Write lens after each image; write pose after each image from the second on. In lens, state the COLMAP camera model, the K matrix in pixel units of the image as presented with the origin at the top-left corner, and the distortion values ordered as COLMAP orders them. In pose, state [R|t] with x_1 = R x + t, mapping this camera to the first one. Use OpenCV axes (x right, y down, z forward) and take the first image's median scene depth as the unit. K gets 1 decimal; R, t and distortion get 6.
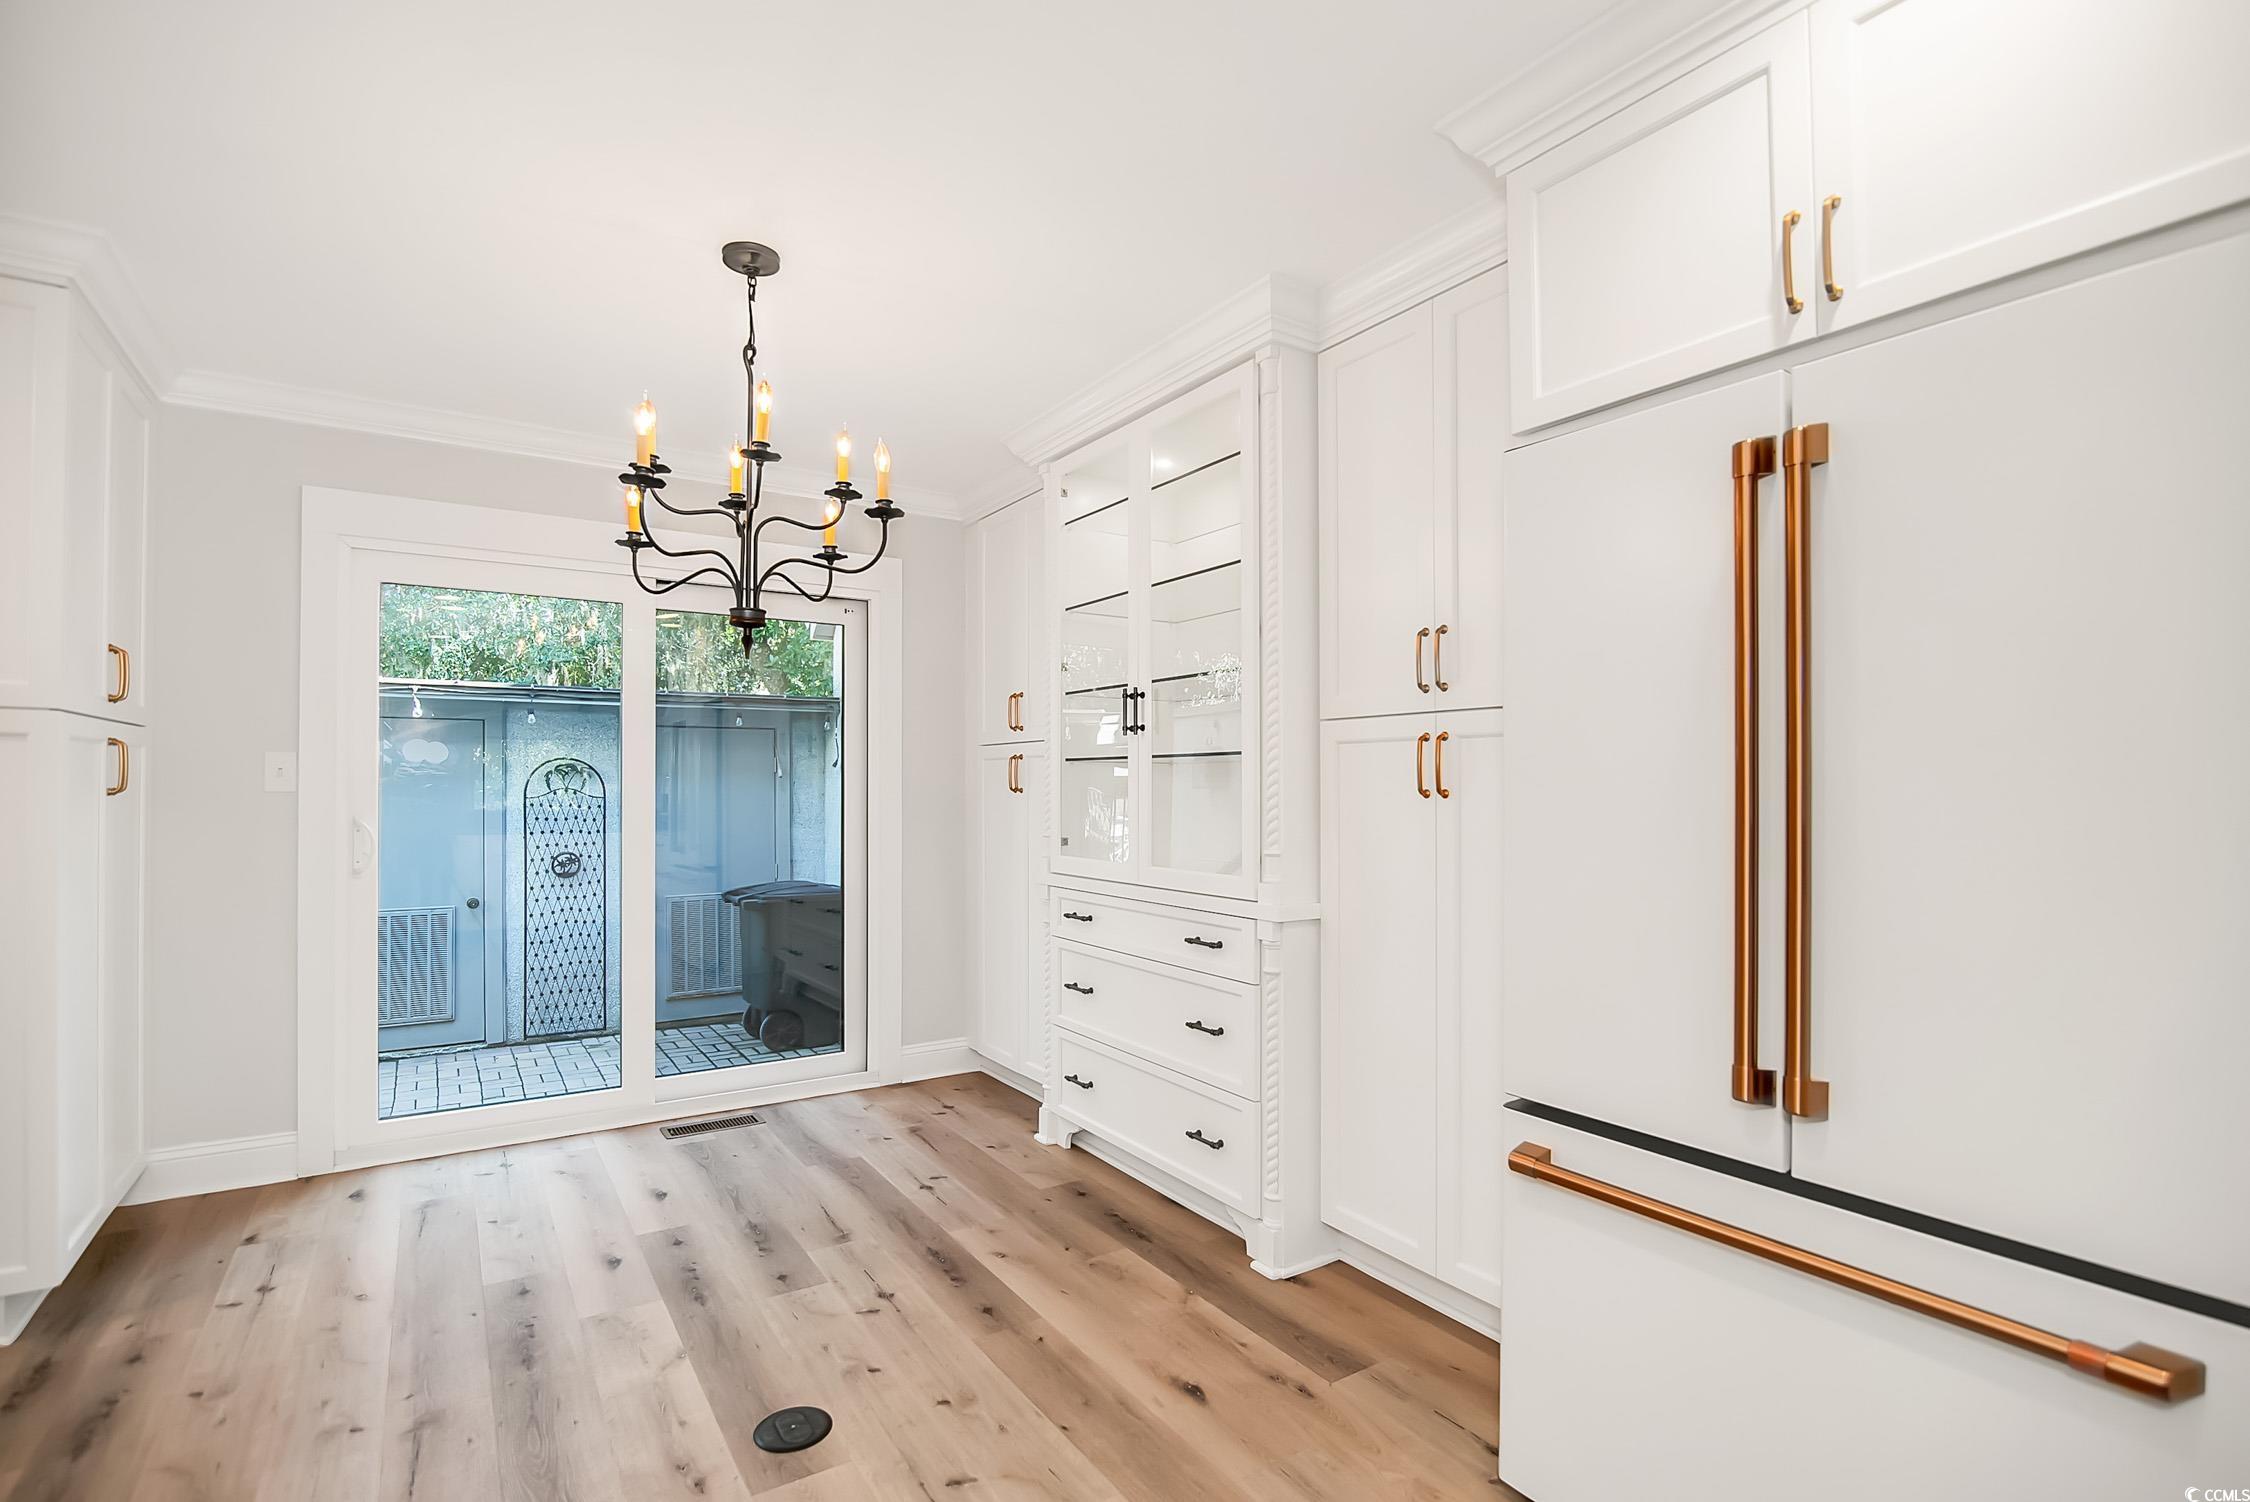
lens RADIAL K [[1063.6, 0, 1112.7], [0, 1063.6, 784.7], [0, 0, 1]] dist [-0.024062, 0.003992]
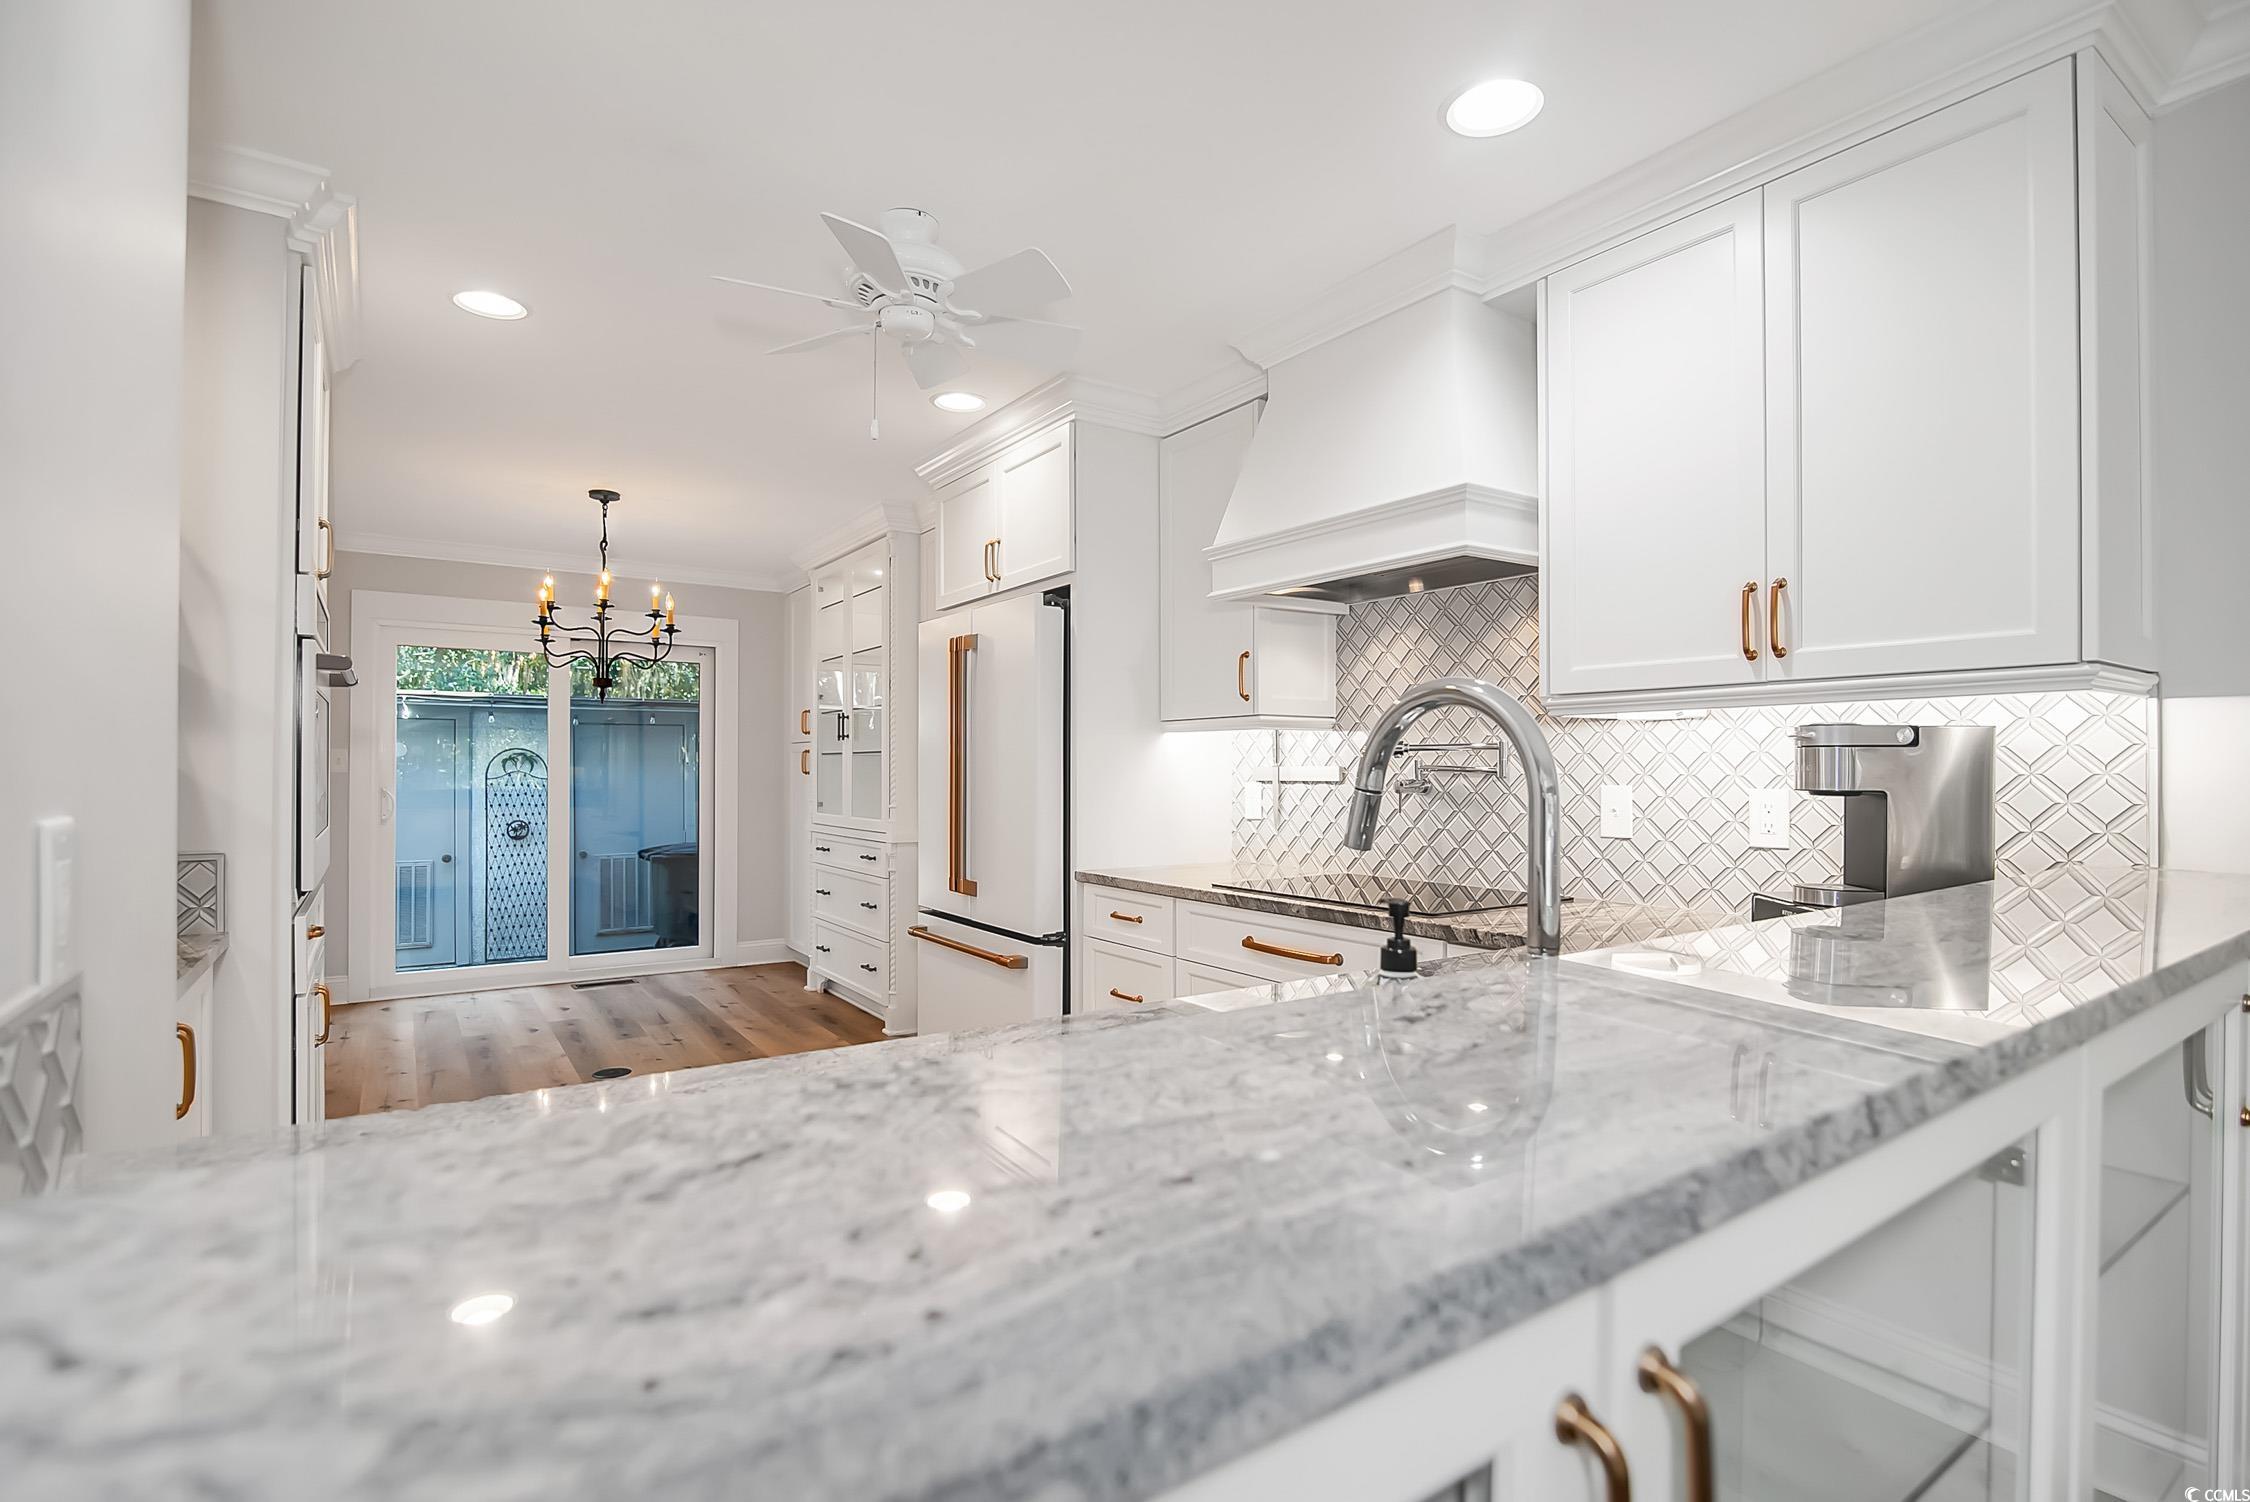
lens RADIAL K [[1063.6, 0, 1102.5], [0, 1063.6, 765.9], [0, 0, 1]] dist [-0.024062, 0.003992]
pose [[0.999802, 0.000345, 0.019874, 0.311316], [-0.000289, 0.999996, -0.002799, -0.000596], [-0.019875, 0.002793, 0.999799, -0.556285]]
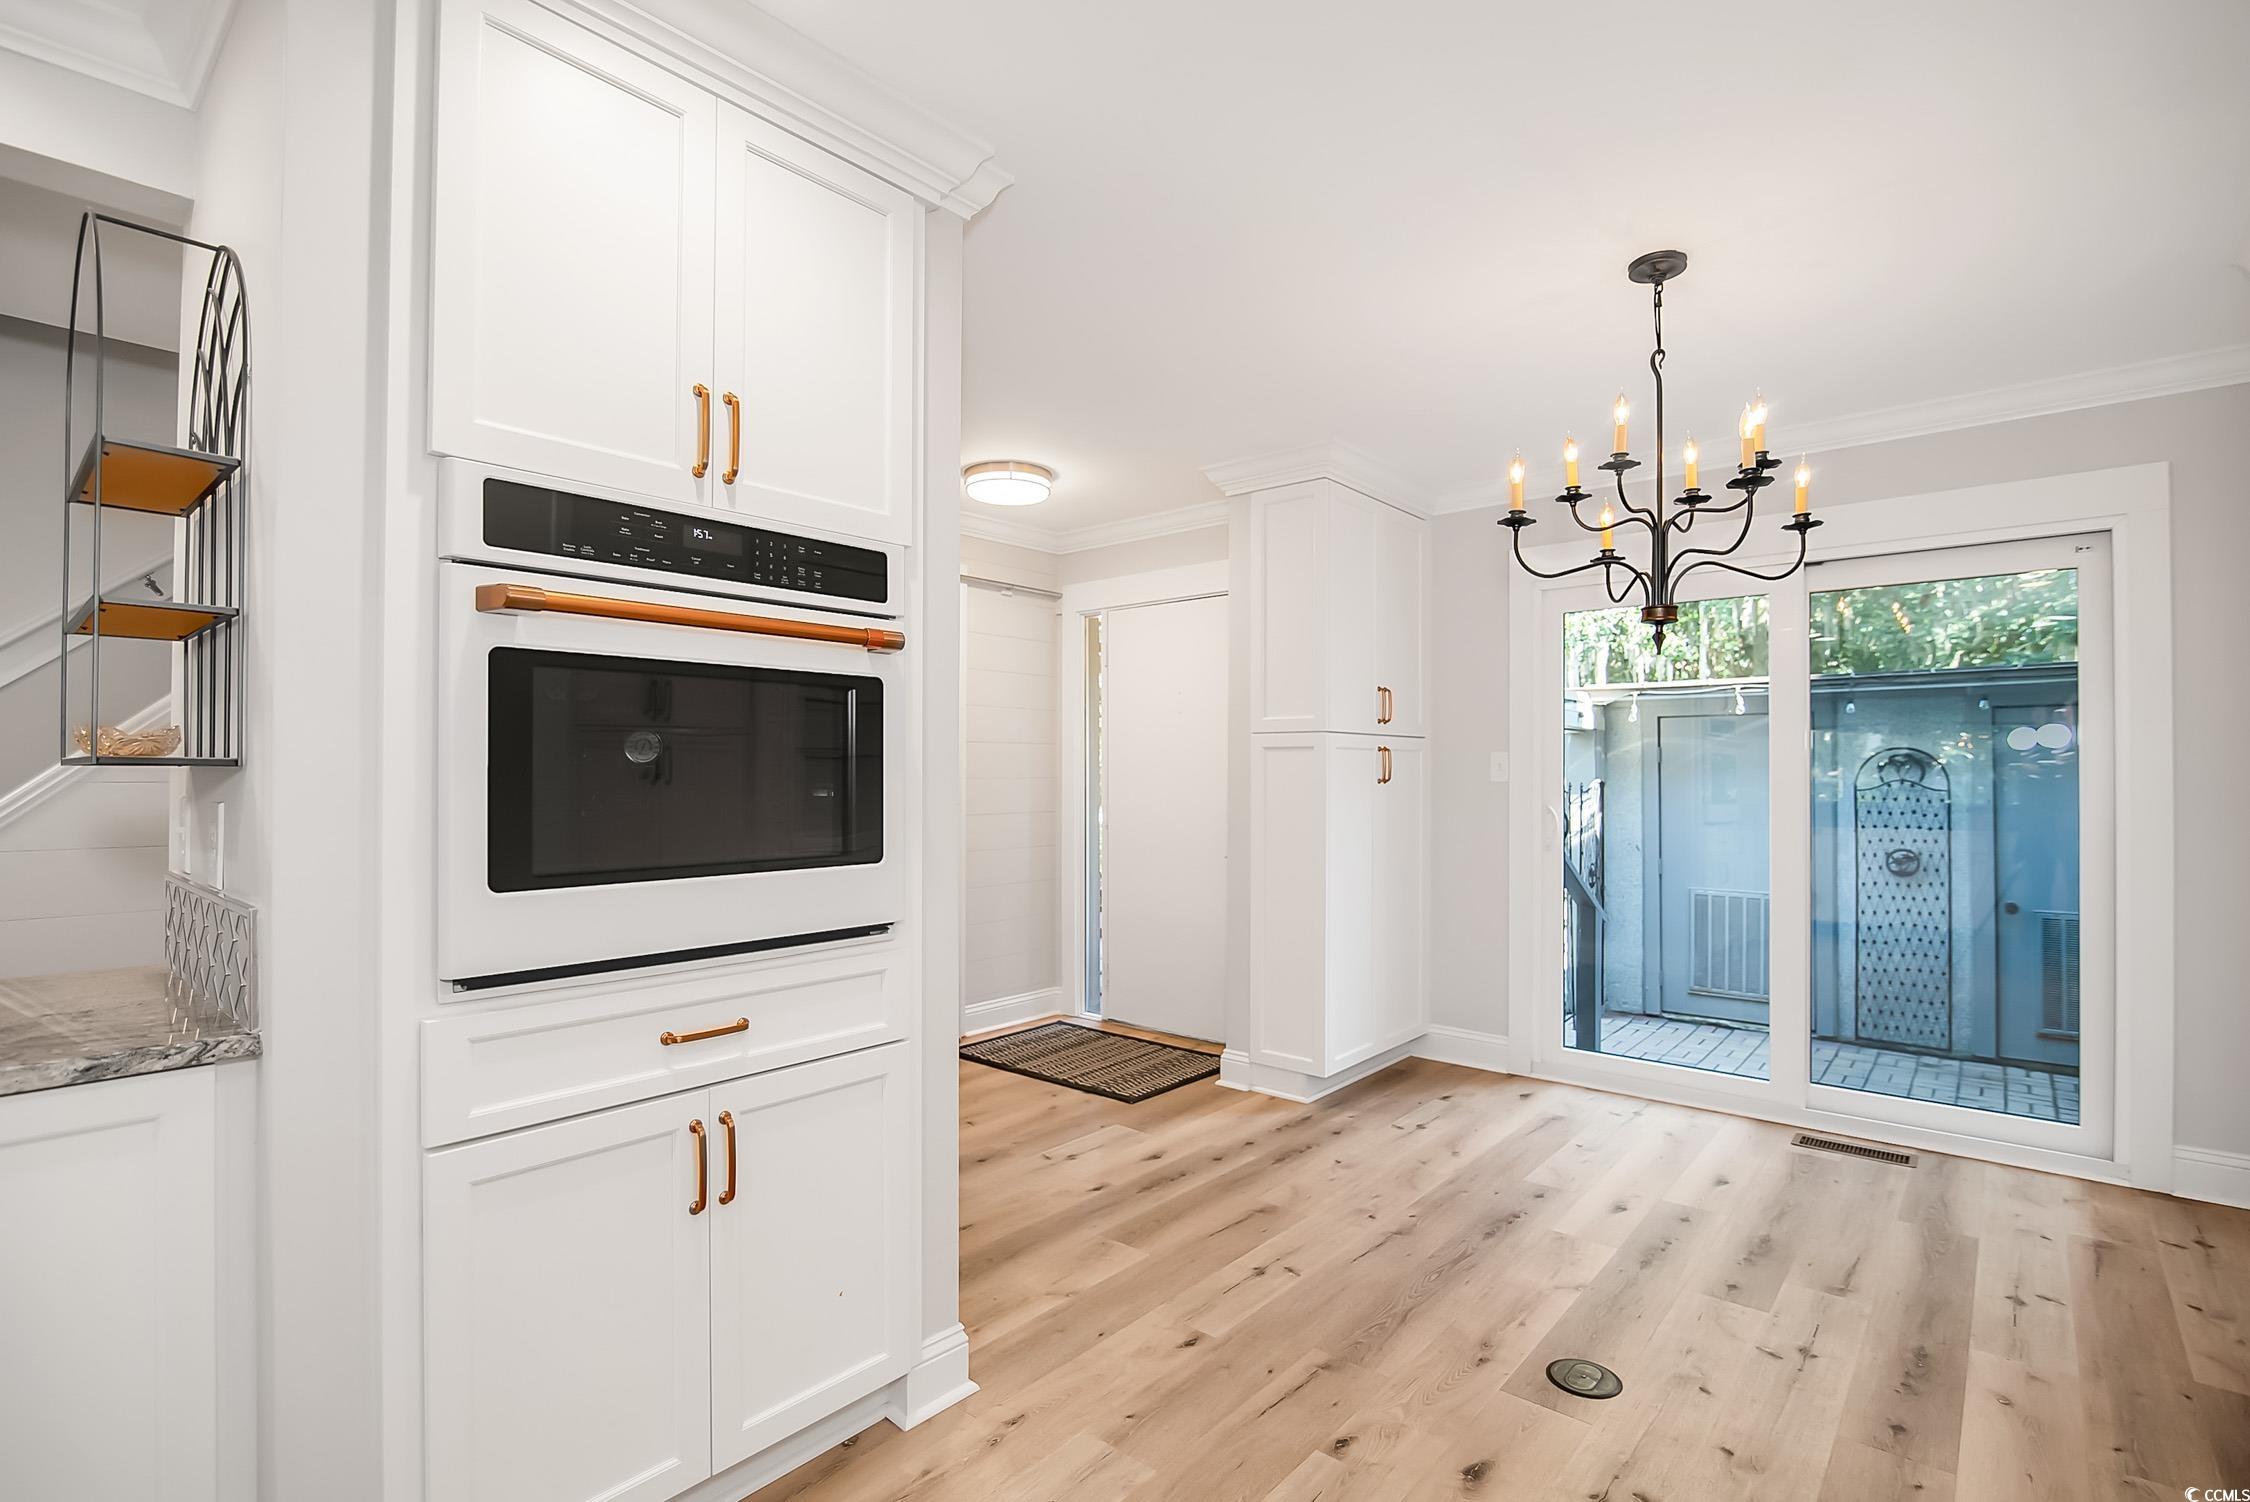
lens RADIAL K [[1063.6, 0, 1101.1], [0, 1063.6, 764.7], [0, 0, 1]] dist [-0.024062, 0.003992]
pose [[0.267060, -0.003557, -0.963673, 0.311588], [-0.006698, 0.999962, -0.005547, -0.000837], [0.963657, 0.007936, 0.267026, 0.125038]]
